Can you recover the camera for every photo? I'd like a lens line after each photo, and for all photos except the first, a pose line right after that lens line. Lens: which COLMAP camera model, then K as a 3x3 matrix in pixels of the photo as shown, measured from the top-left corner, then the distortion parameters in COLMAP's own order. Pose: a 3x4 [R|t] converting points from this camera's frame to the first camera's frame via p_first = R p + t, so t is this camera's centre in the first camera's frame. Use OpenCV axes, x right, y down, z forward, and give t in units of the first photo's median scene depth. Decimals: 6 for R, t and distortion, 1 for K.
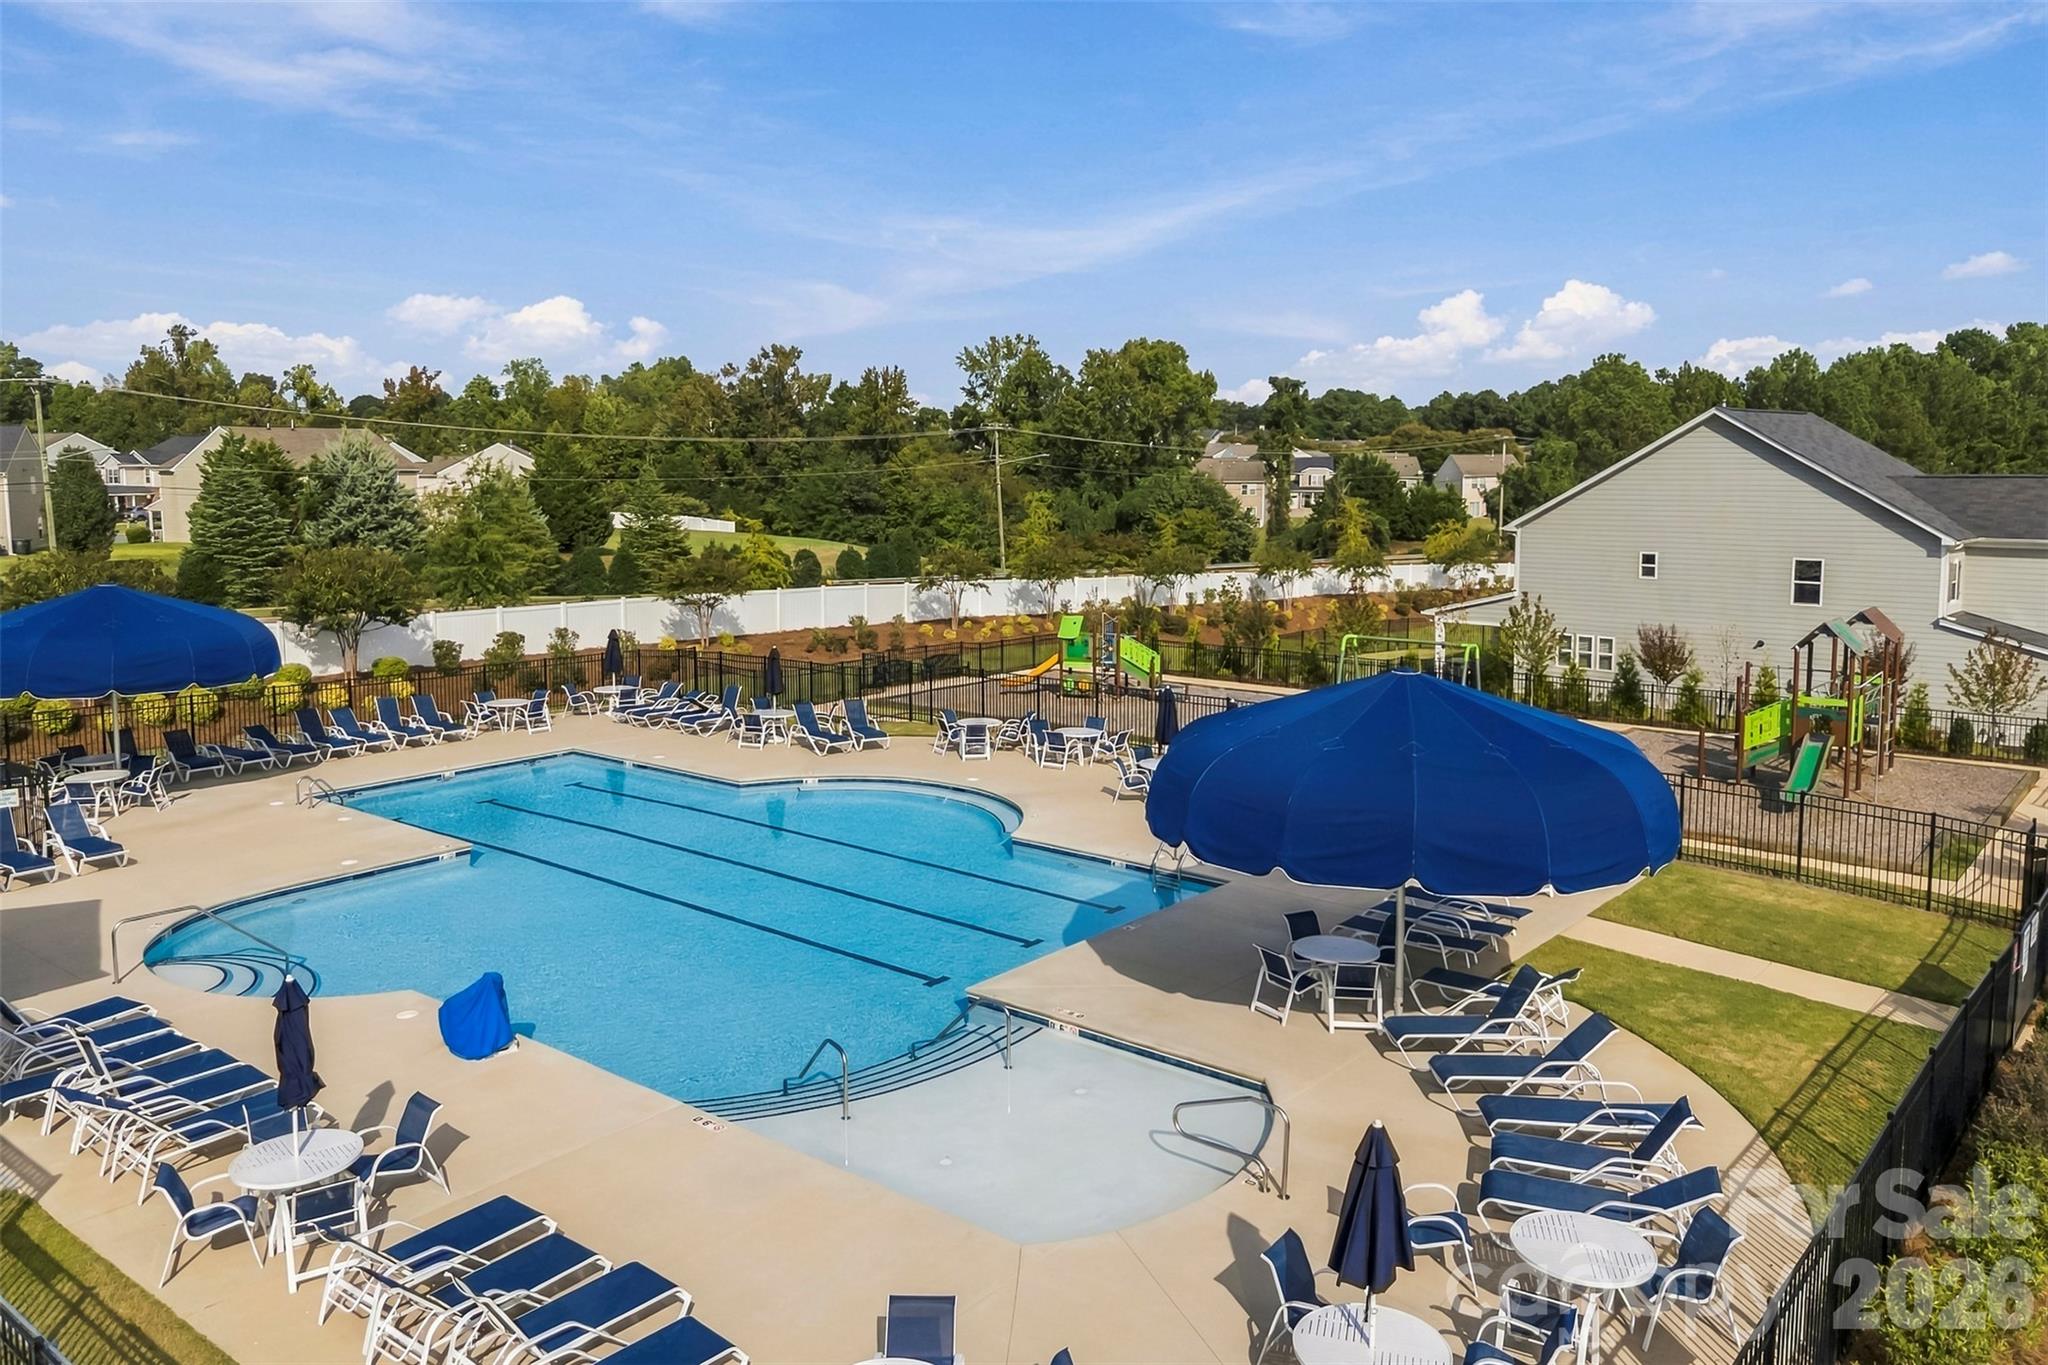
lens RADIAL K [[1525.1, 0, 1026.1], [0, 1525.1, 680.1], [0, 0, 1]] dist [0.045823, -0.031143]
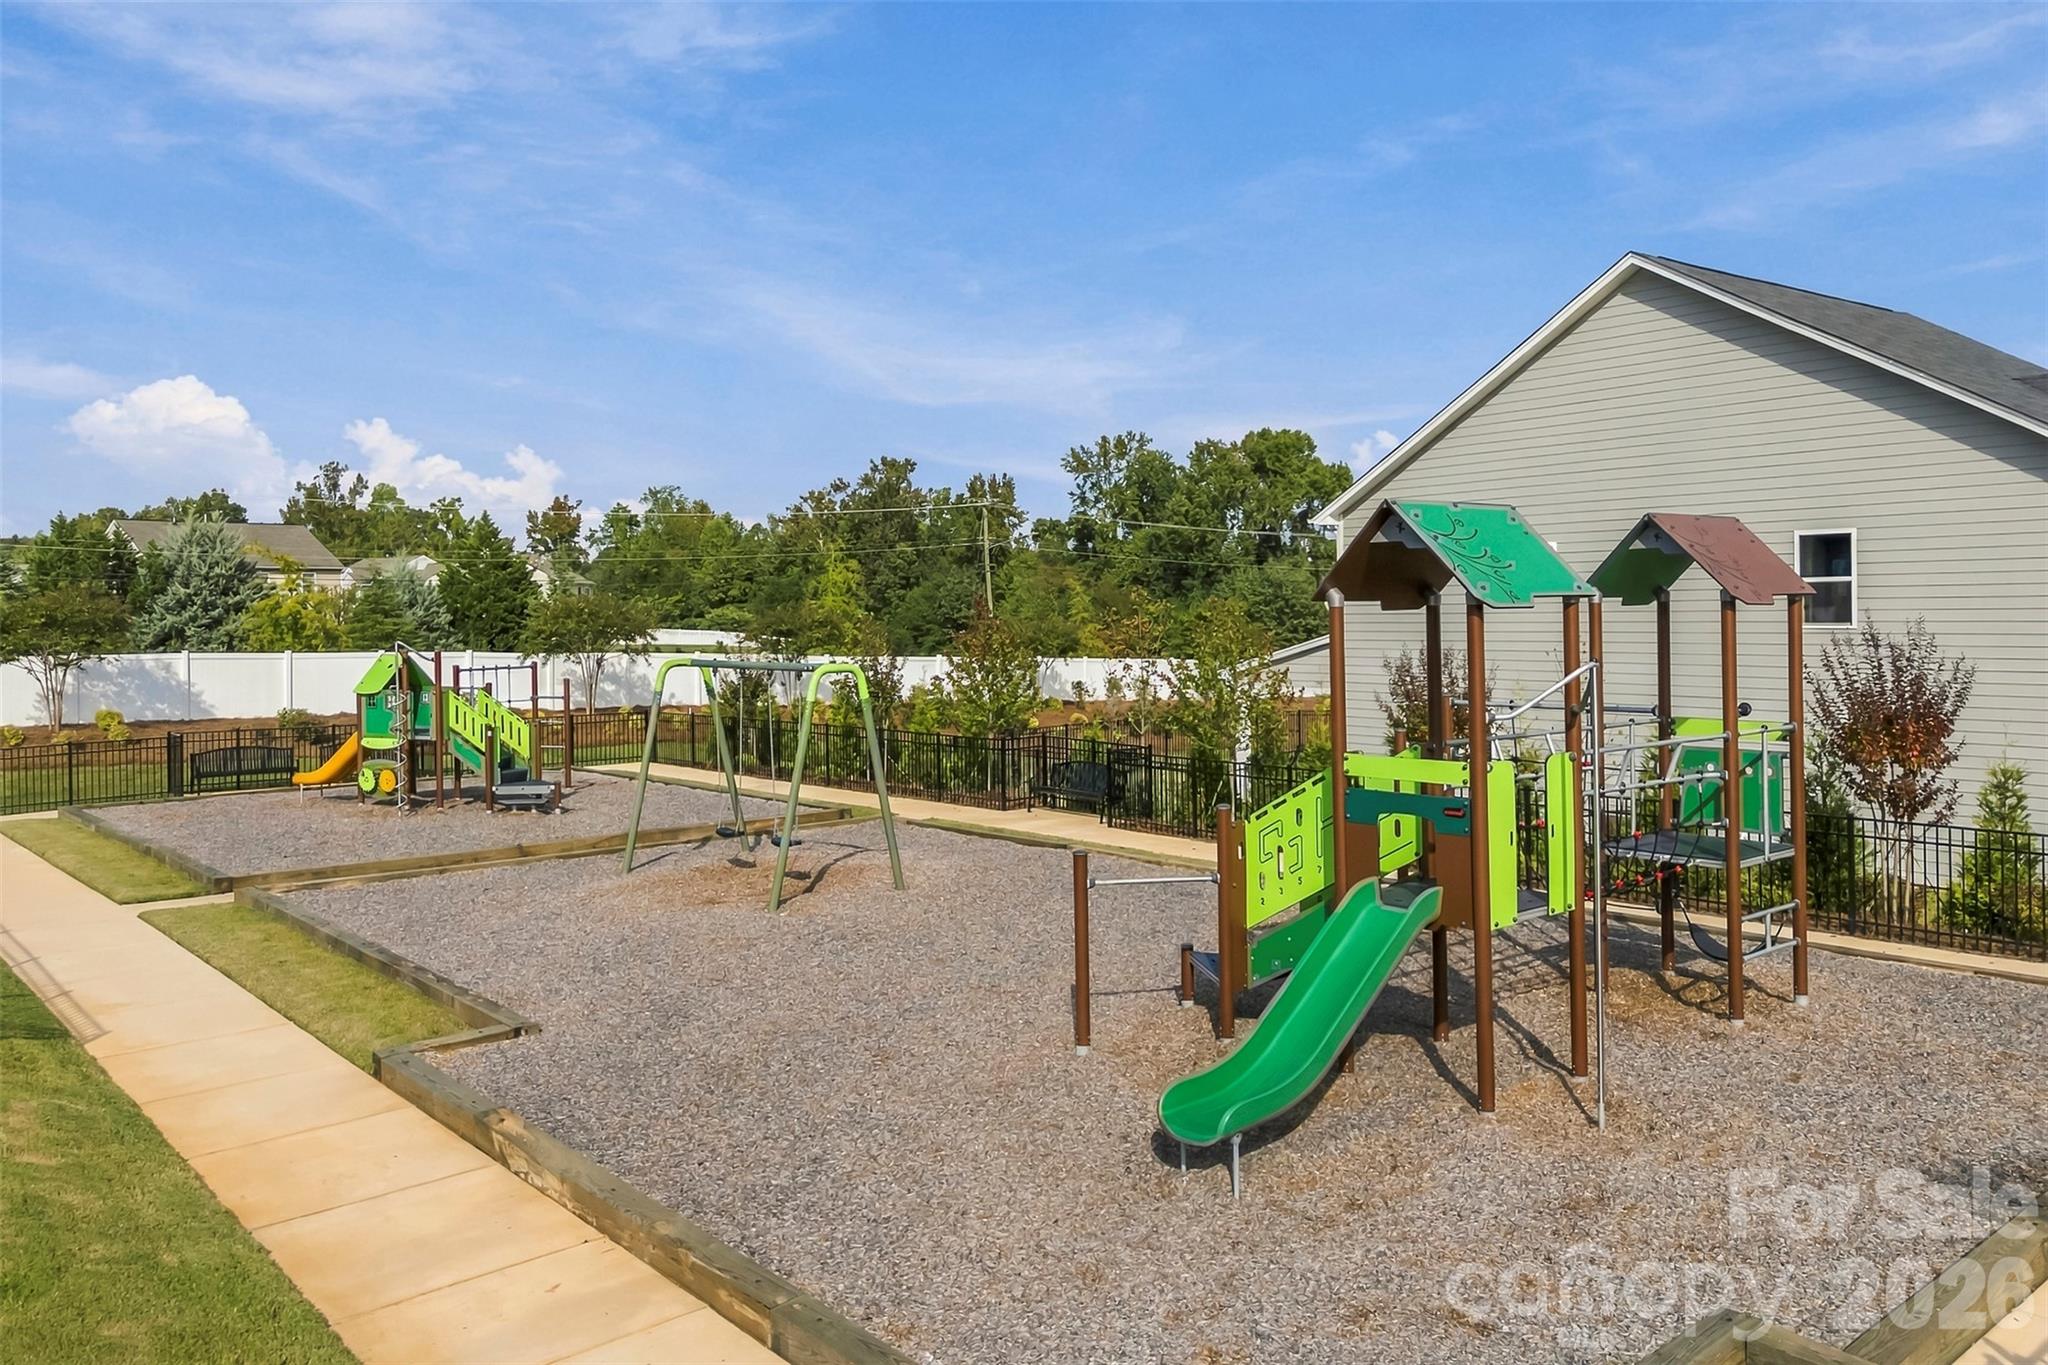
lens RADIAL K [[1525.1, 0, 1028.4], [0, 1525.1, 677.7], [0, 0, 1]] dist [0.045823, -0.031143]
pose [[0.984221, -0.005781, -0.176852, 0.356114], [-0.011723, 0.995140, -0.097769, 0.018016], [0.176558, 0.098299, 0.979370, 0.499593]]
